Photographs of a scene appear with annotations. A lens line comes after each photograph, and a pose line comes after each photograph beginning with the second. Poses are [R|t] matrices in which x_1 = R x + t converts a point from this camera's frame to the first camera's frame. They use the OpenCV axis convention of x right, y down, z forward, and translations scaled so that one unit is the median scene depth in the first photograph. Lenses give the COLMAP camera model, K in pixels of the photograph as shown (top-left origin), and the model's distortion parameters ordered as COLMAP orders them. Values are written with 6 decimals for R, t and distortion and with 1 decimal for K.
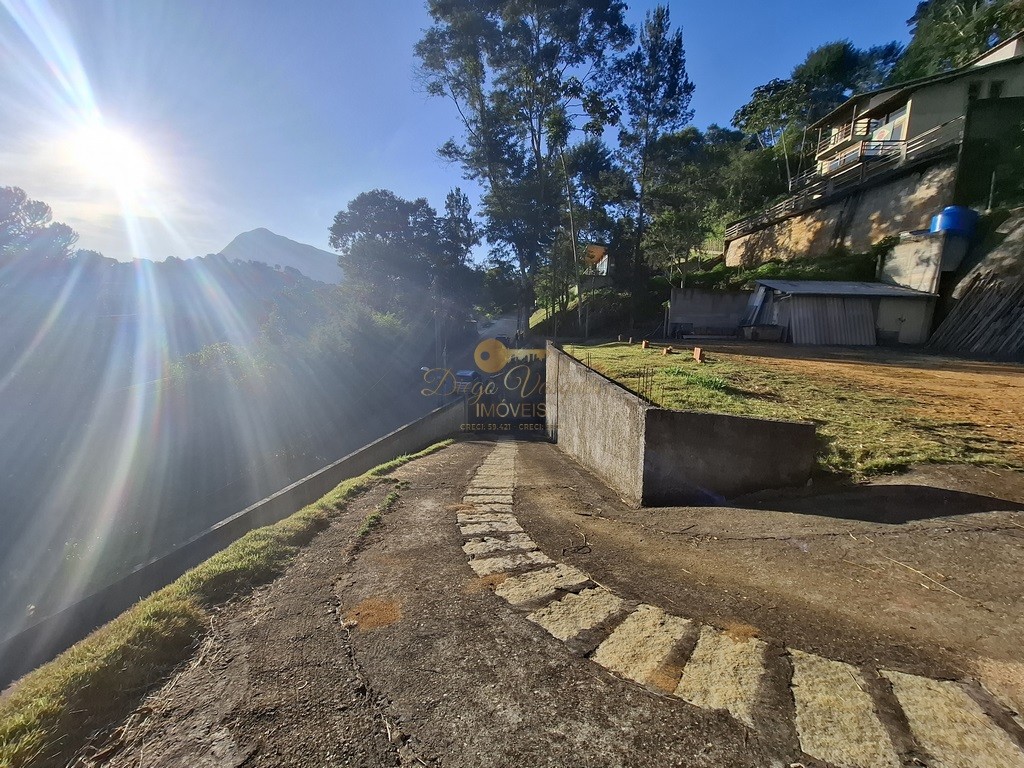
lens RADIAL K [[398.3, 0, 513.4], [0, 398.3, 381.4], [0, 0, 1]] dist [-0.006261, 0.000672]
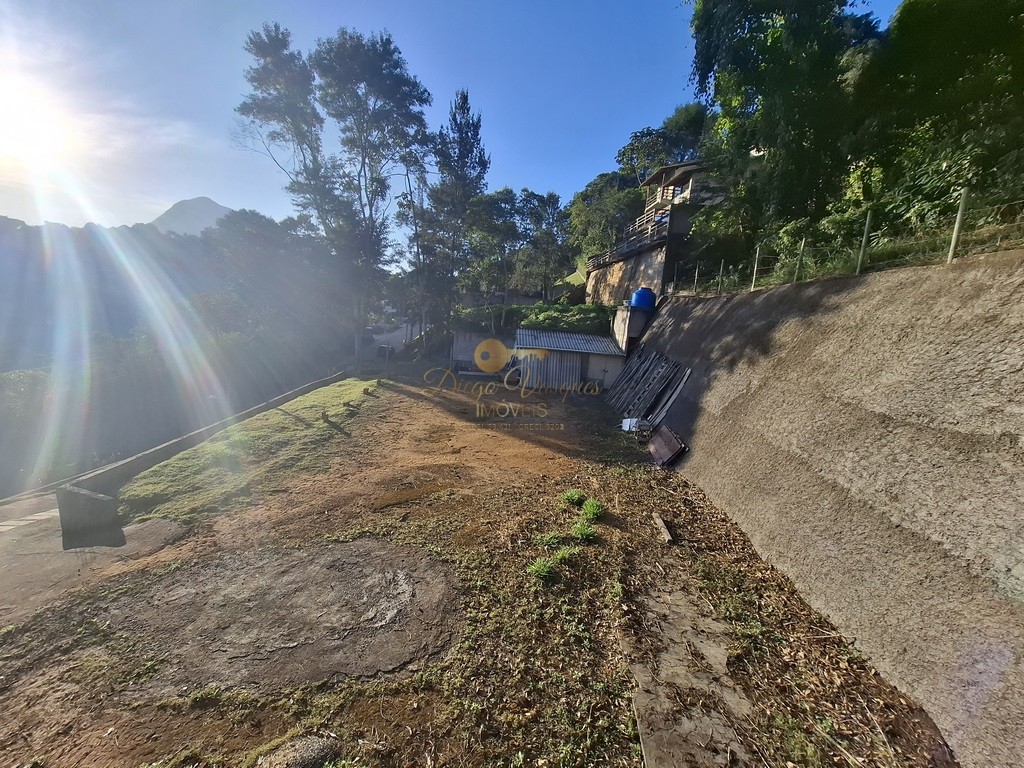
lens RADIAL K [[398.3, 0, 512.4], [0, 398.3, 379.0], [0, 0, 1]] dist [-0.006261, 0.000672]
pose [[0.994077, 0.038643, 0.101580, 0.341600], [-0.040129, 0.999115, 0.012627, -0.083191], [-0.101002, -0.016629, 0.994747, -0.174786]]
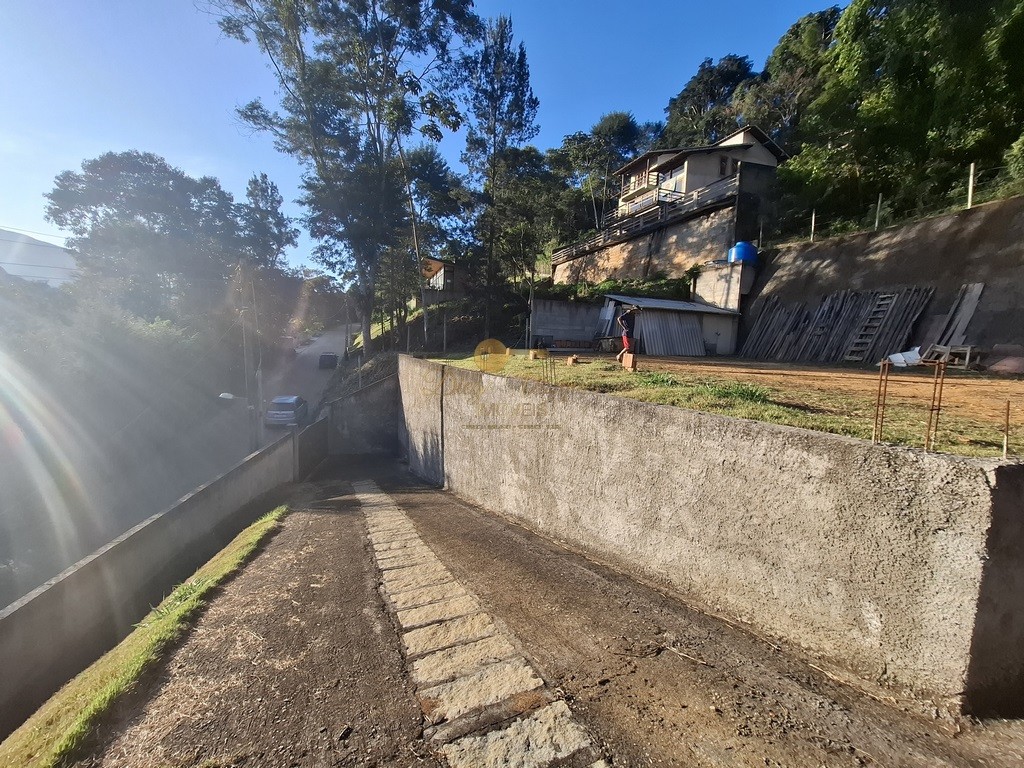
lens RADIAL K [[398.3, 0, 509.6], [0, 398.3, 377.5], [0, 0, 1]] dist [-0.006261, 0.000672]
pose [[0.913907, -0.030607, 0.404769, -0.033561], [0.054358, 0.997400, -0.047312, -0.002860], [-0.402268, 0.065241, 0.913194, 0.120218]]
